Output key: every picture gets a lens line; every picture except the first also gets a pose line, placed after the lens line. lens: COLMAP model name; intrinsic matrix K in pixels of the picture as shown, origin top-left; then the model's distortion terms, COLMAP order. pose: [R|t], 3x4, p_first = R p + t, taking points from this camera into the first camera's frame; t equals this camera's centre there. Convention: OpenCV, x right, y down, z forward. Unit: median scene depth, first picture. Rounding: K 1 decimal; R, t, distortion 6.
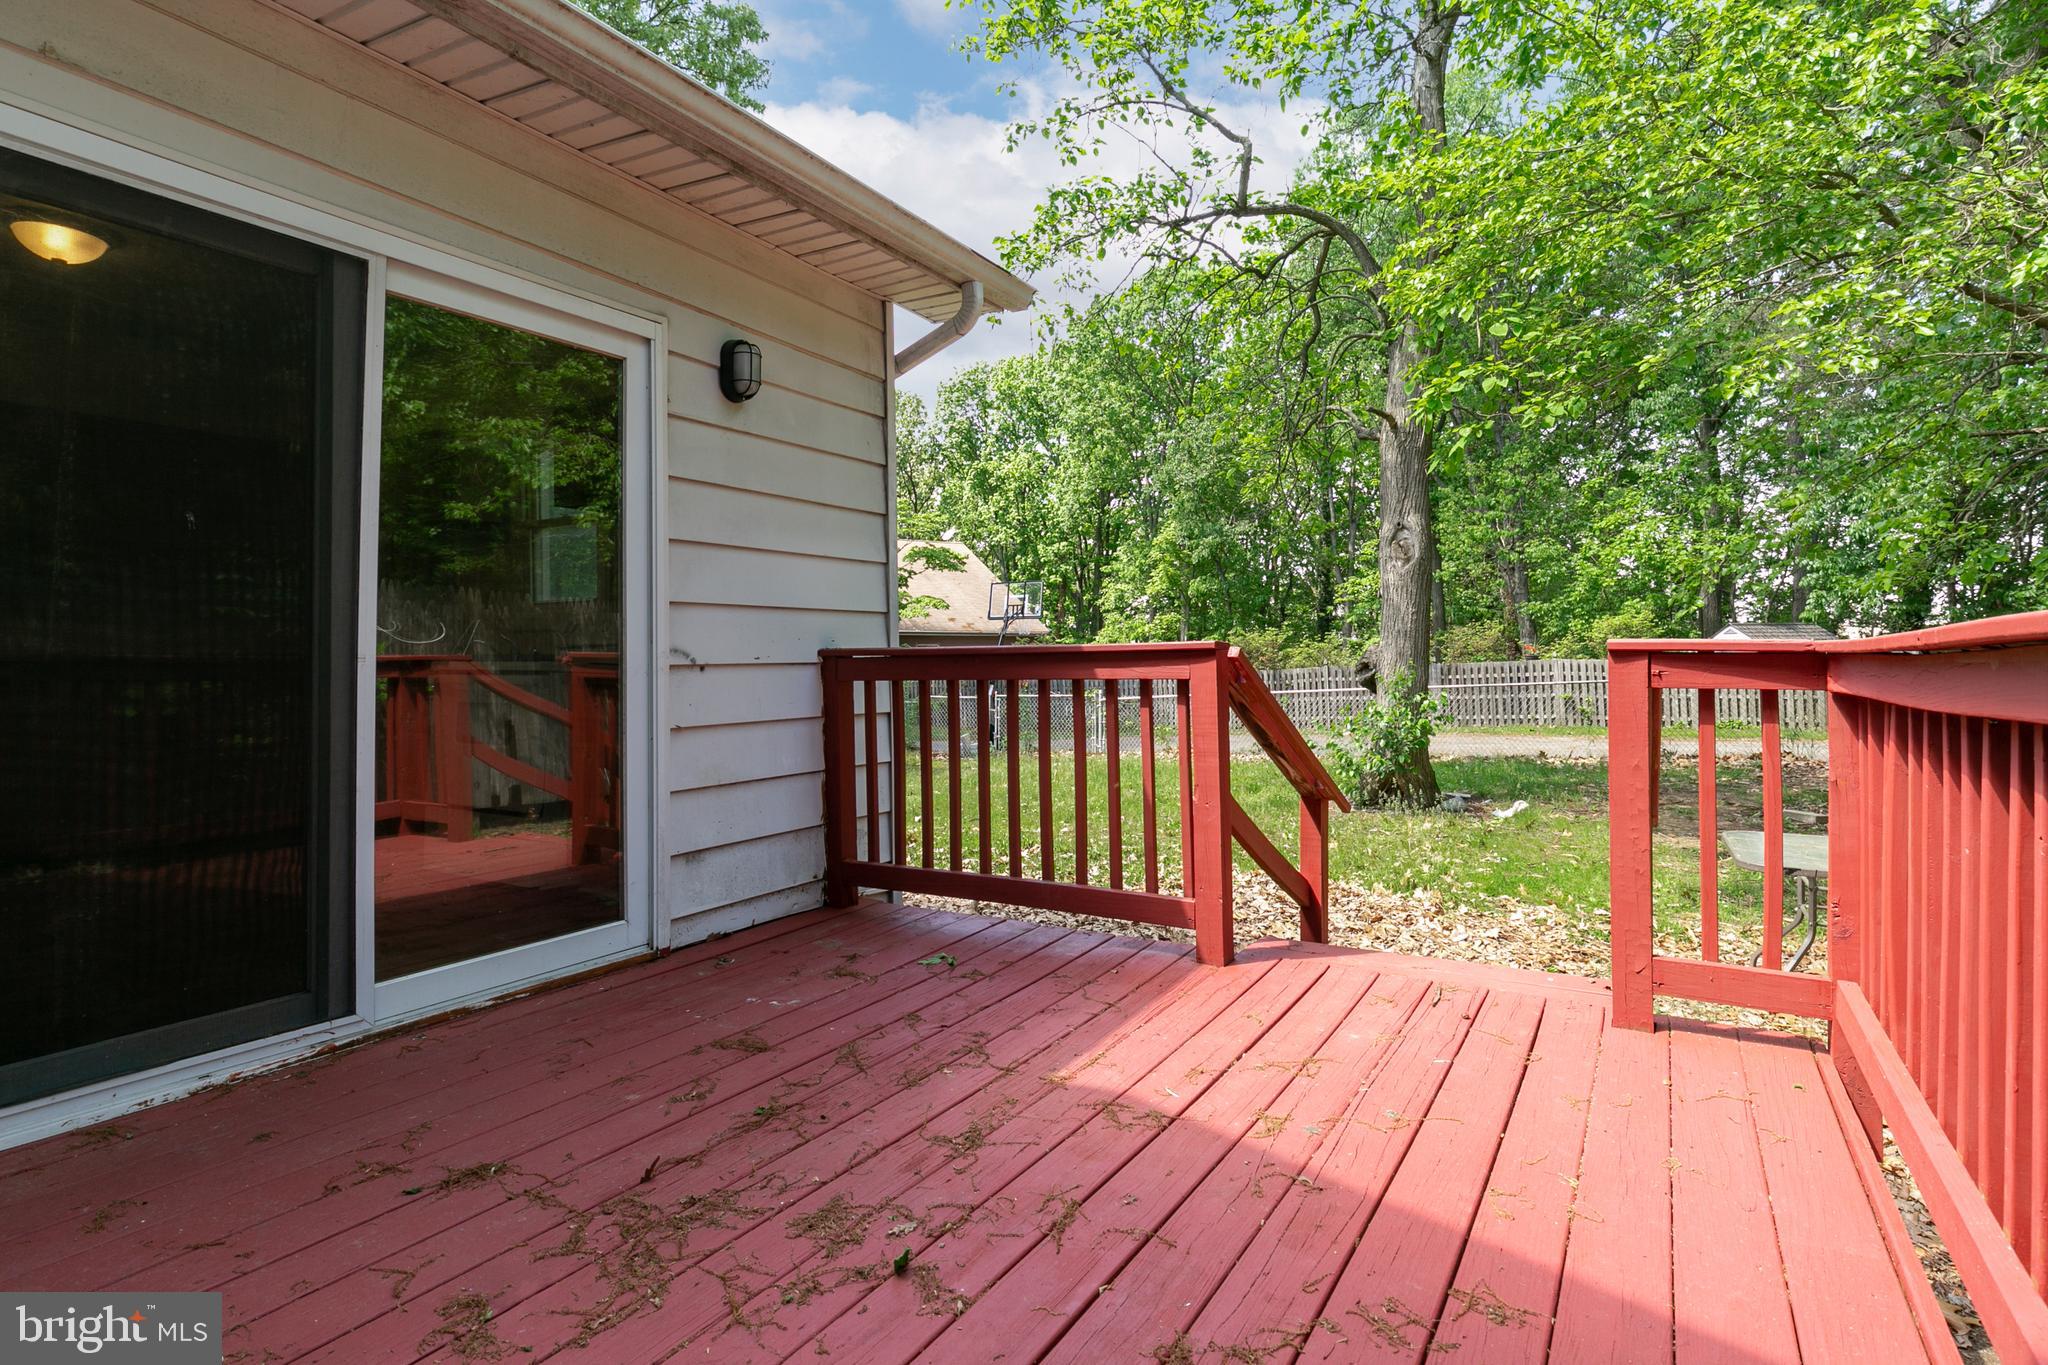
lens RADIAL K [[1015.8, 0, 1021.0], [0, 1015.8, 670.8], [0, 0, 1]] dist [-0.001021, -0.000226]
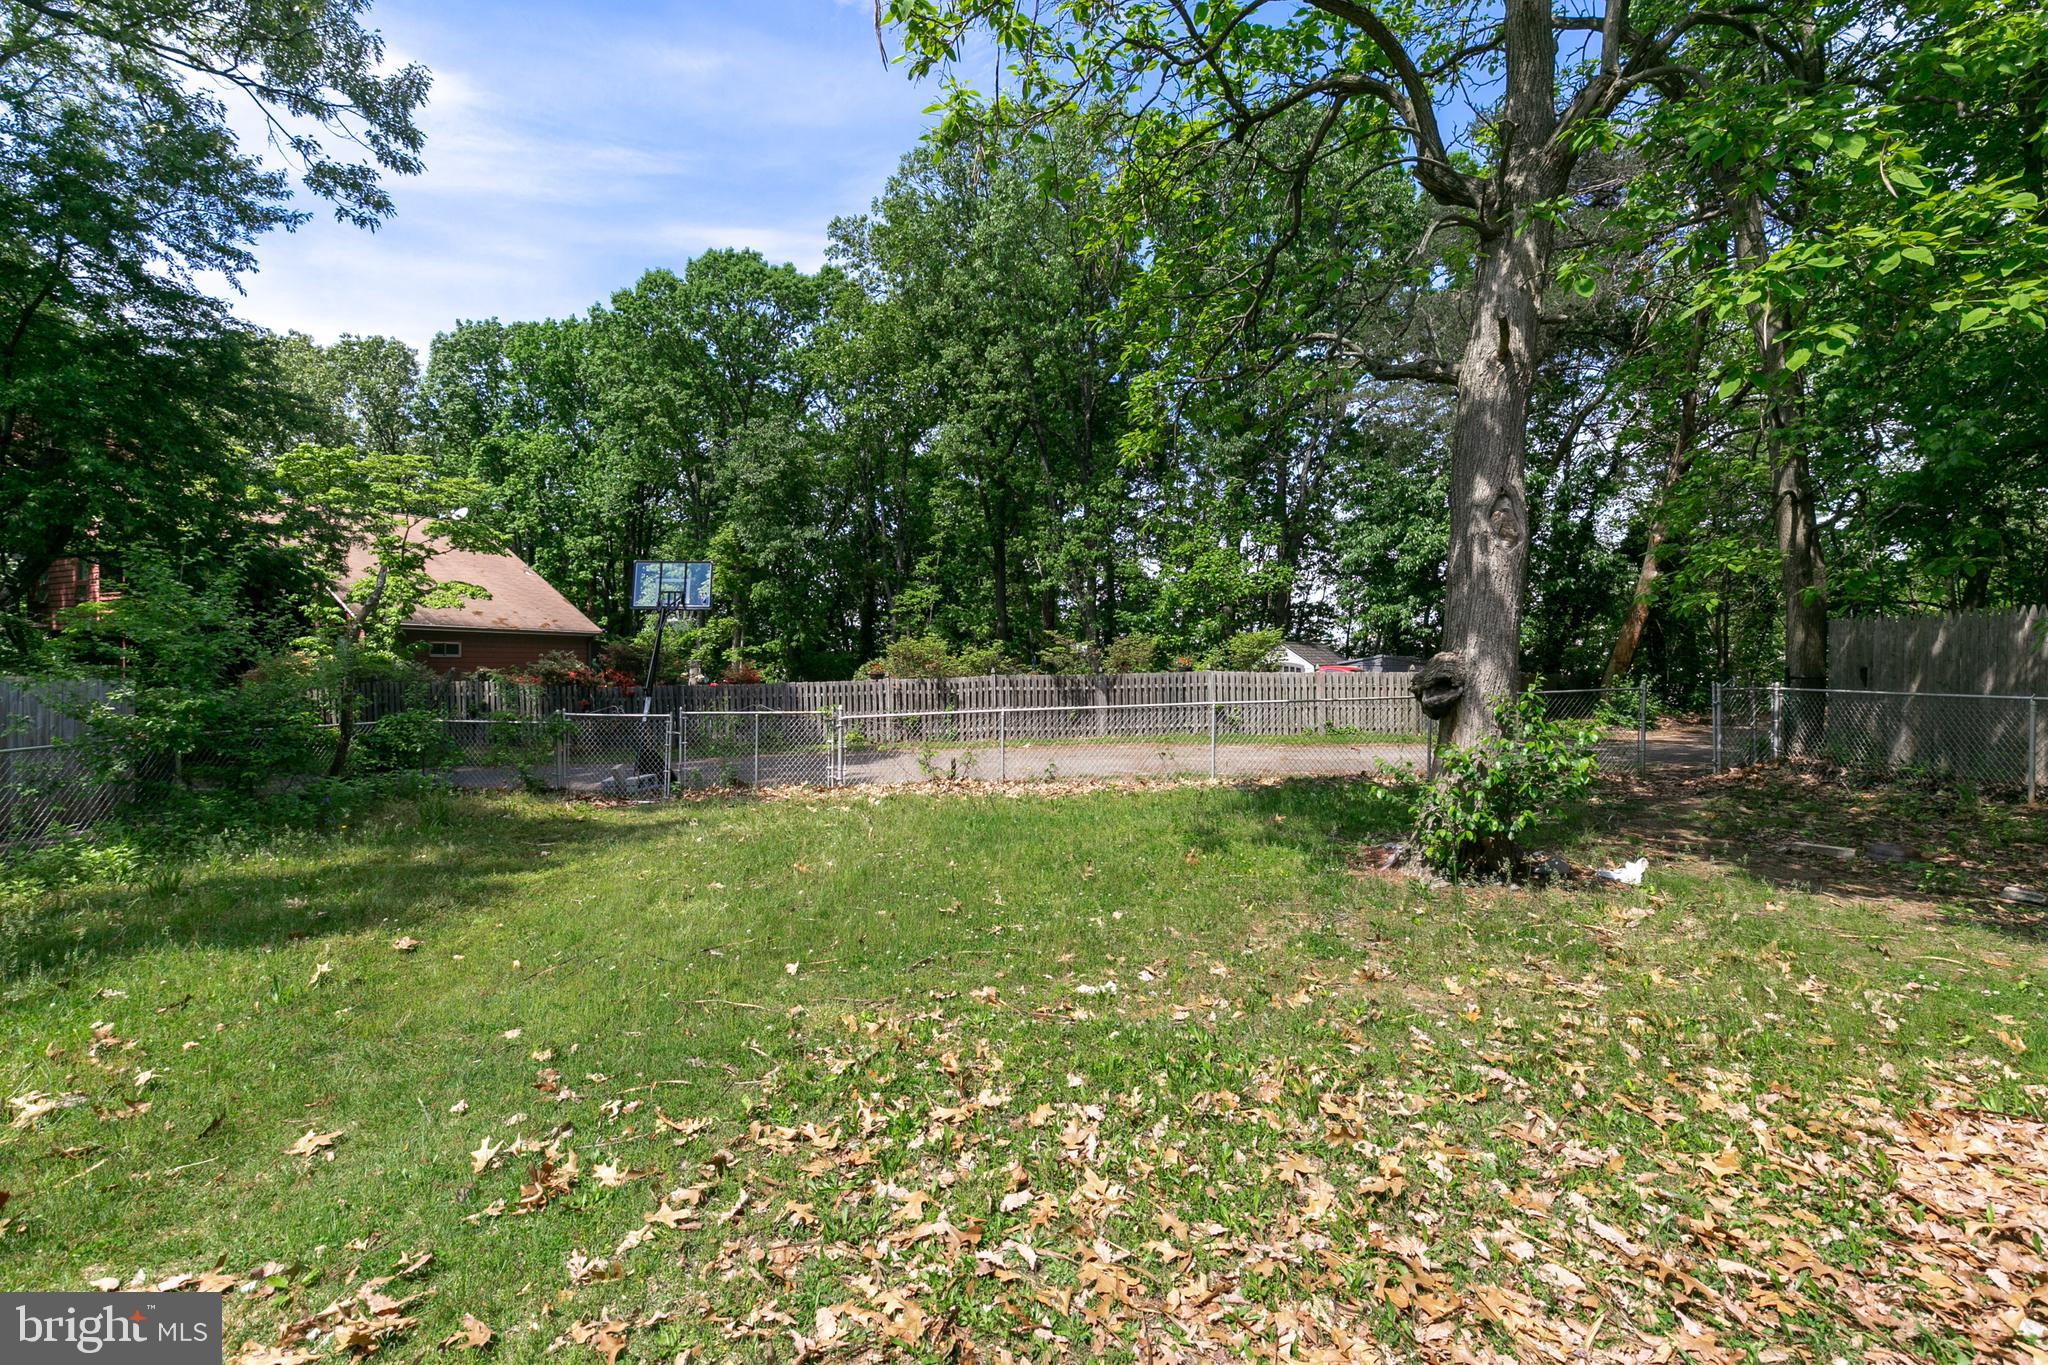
lens RADIAL K [[922.0, 0, 1023.2], [0, 922.0, 678.9], [0, 0, 1]] dist [0.000006, 0.000297]
pose [[0.868982, 0.004592, 0.494823, -0.042262], [-0.005969, 0.999981, 0.001202, -0.001034], [-0.494808, -0.003998, 0.868993, 0.101410]]
